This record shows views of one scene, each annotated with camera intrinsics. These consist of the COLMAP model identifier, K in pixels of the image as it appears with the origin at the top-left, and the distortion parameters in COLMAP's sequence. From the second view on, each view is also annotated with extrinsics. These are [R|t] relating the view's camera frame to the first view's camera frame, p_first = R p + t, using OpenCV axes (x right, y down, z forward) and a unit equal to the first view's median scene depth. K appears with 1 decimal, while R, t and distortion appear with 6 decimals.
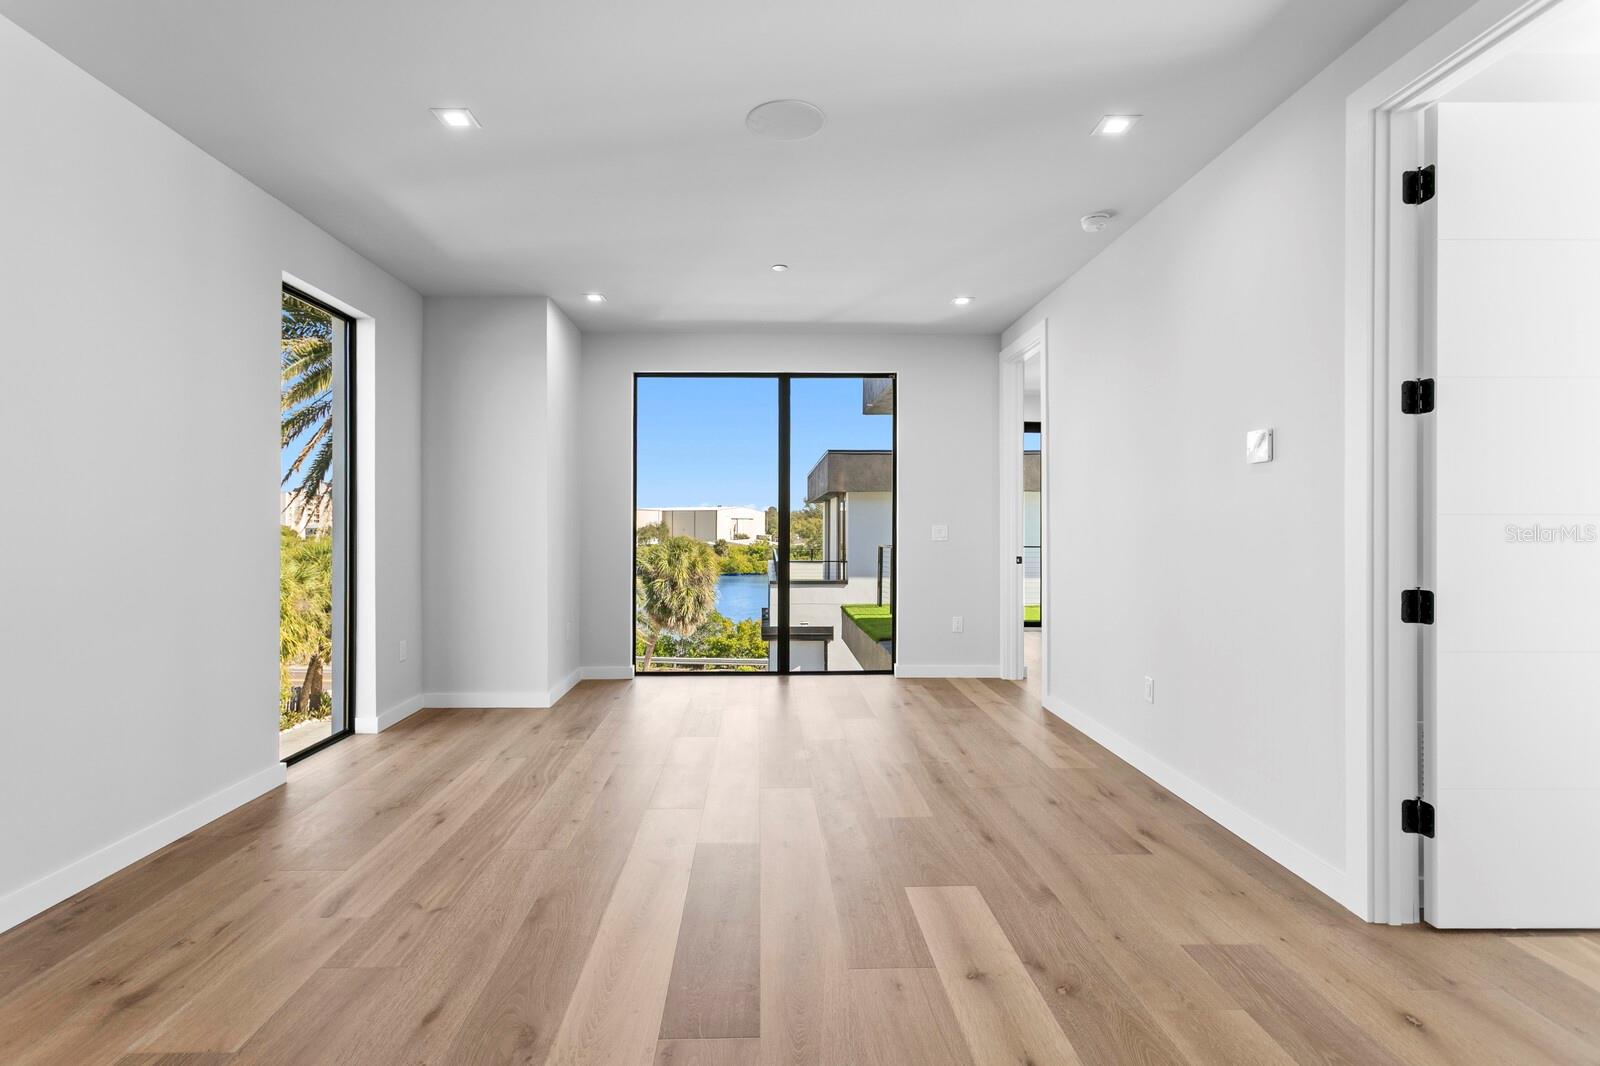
lens RADIAL K [[774.3, 0, 783.7], [0, 774.3, 524.5], [0, 0, 1]] dist [0.004755, 0.001192]
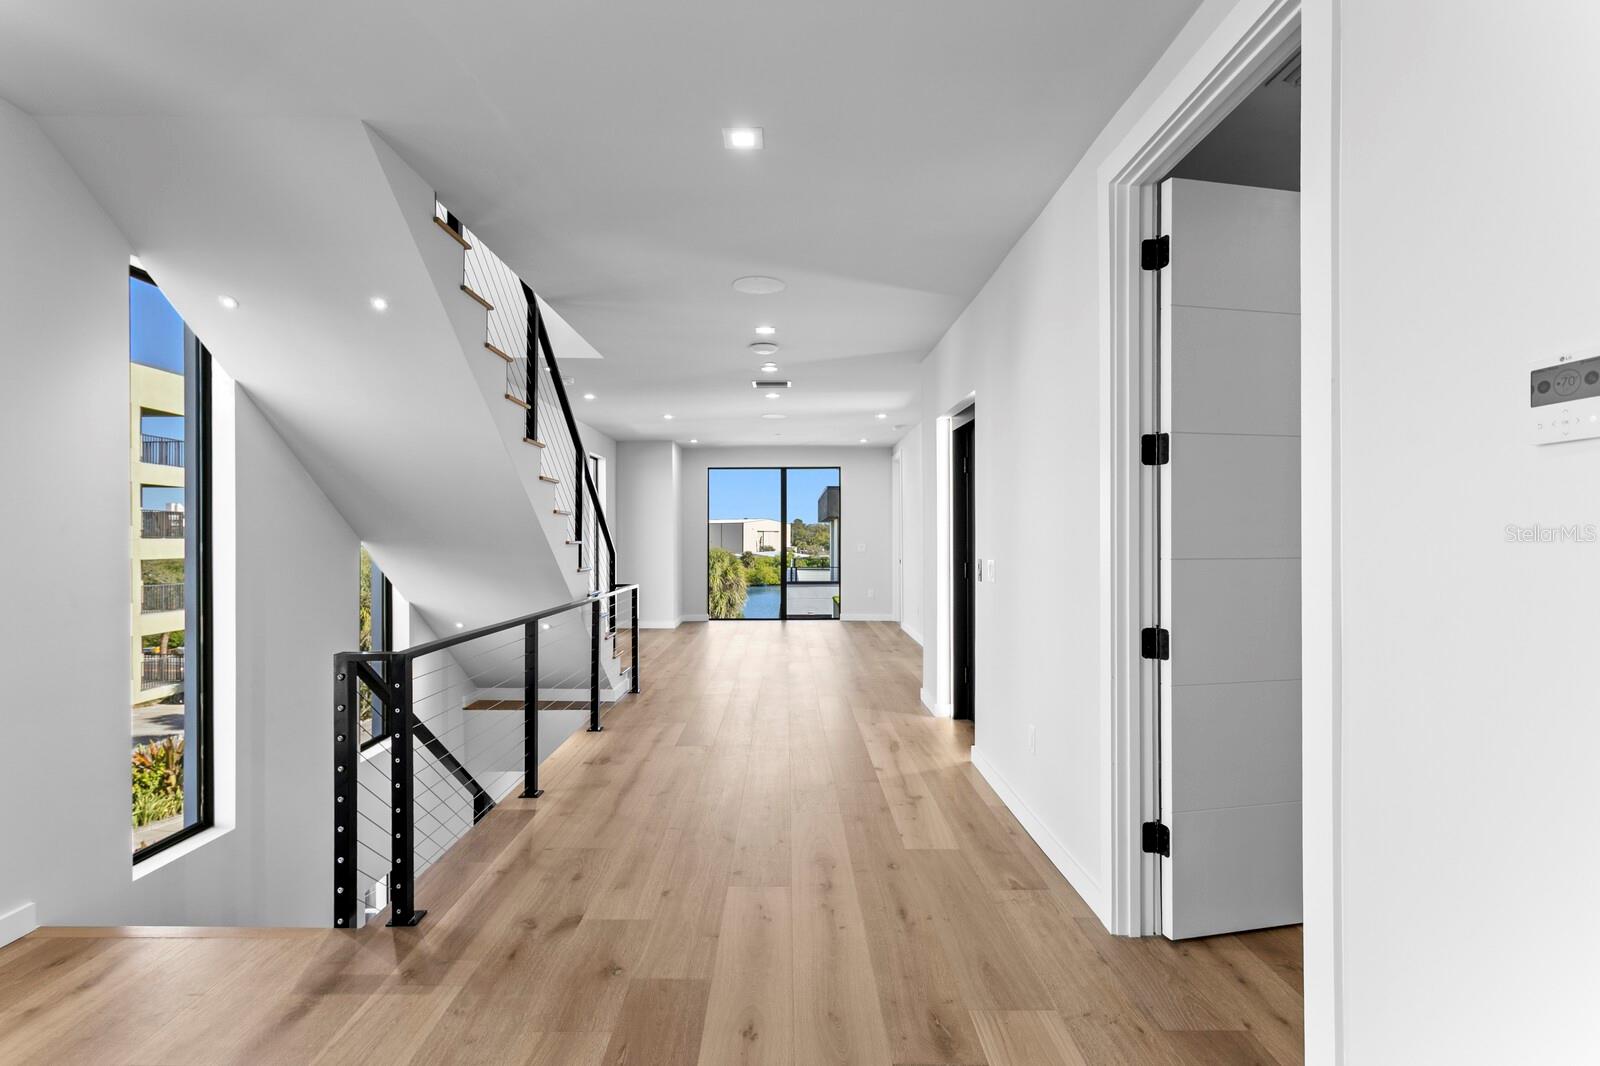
lens RADIAL K [[777.5, 0, 769.7], [0, 777.5, 526.0], [0, 0, 1]] dist [-0.000788, 0.000368]
pose [[0.998648, -0.003995, -0.051819, 0.069479], [0.003310, 0.999906, -0.013296, -0.019222], [0.051867, 0.013106, 0.998568, -1.000858]]
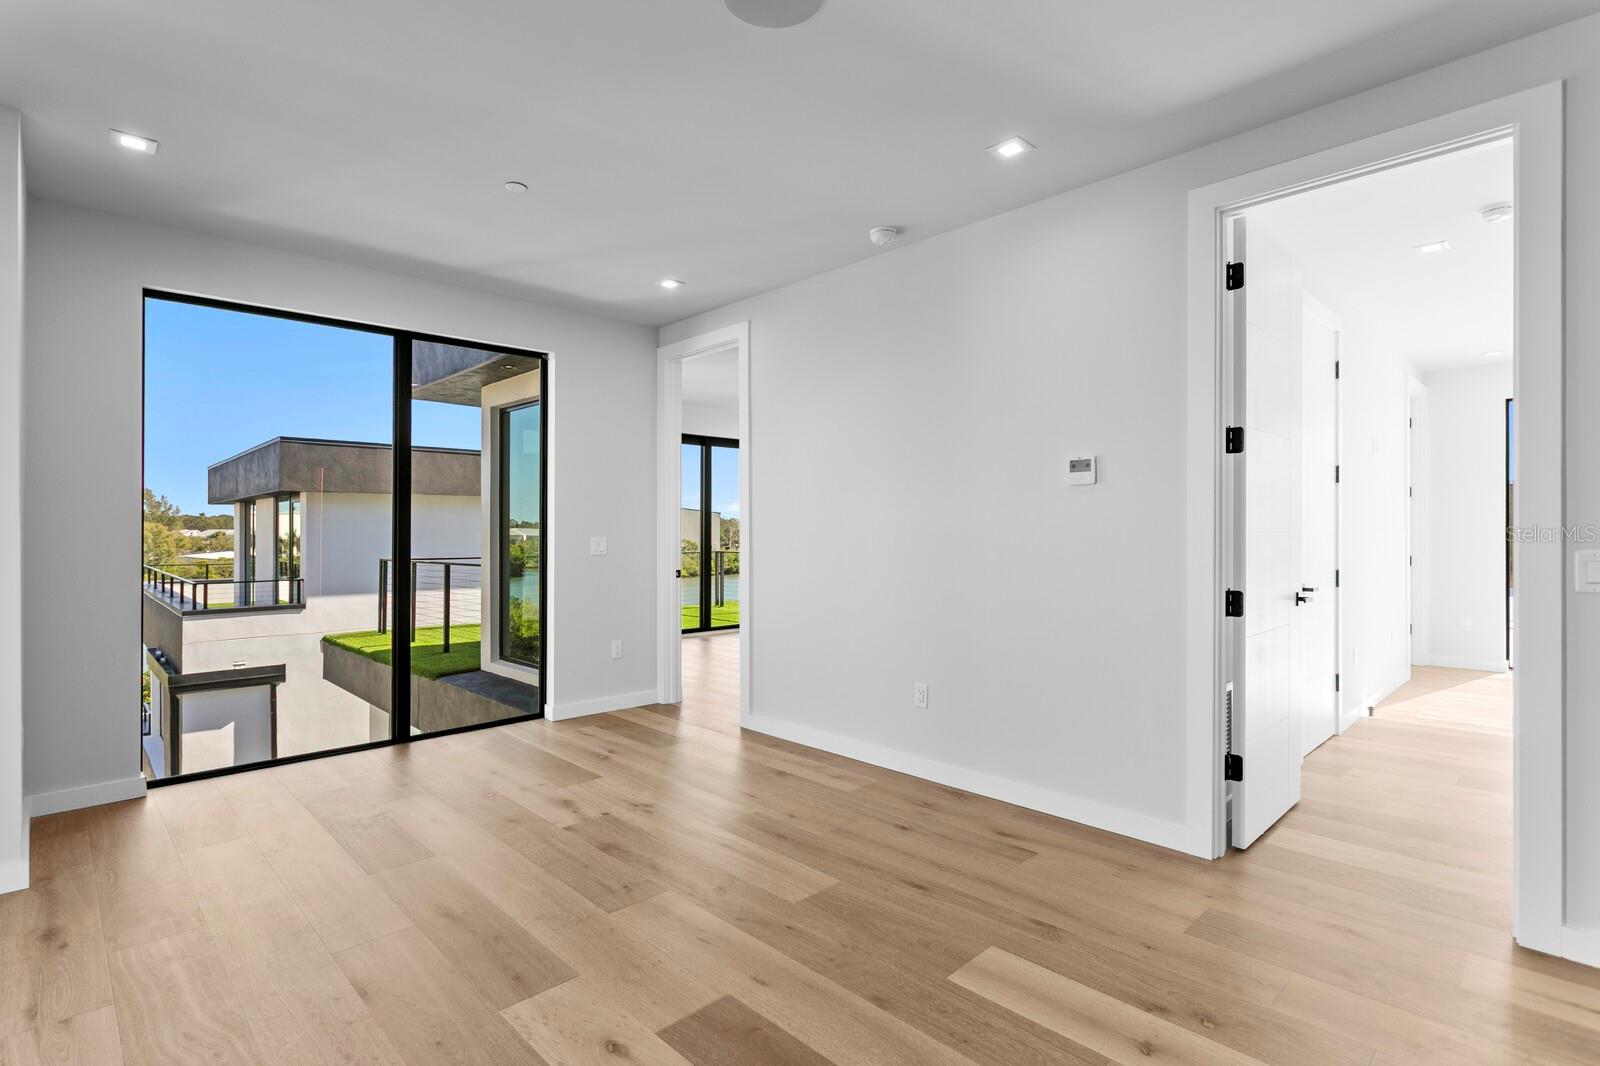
lens RADIAL K [[781.3, 0, 777.7], [0, 781.3, 530.8], [0, 0, 1]] dist [-0.013813, 0.001160]
pose [[0.737298, -0.003333, 0.675559, -0.240037], [0.002109, 0.999994, 0.002632, -0.007780], [-0.675564, -0.000516, 0.737301, 0.222381]]
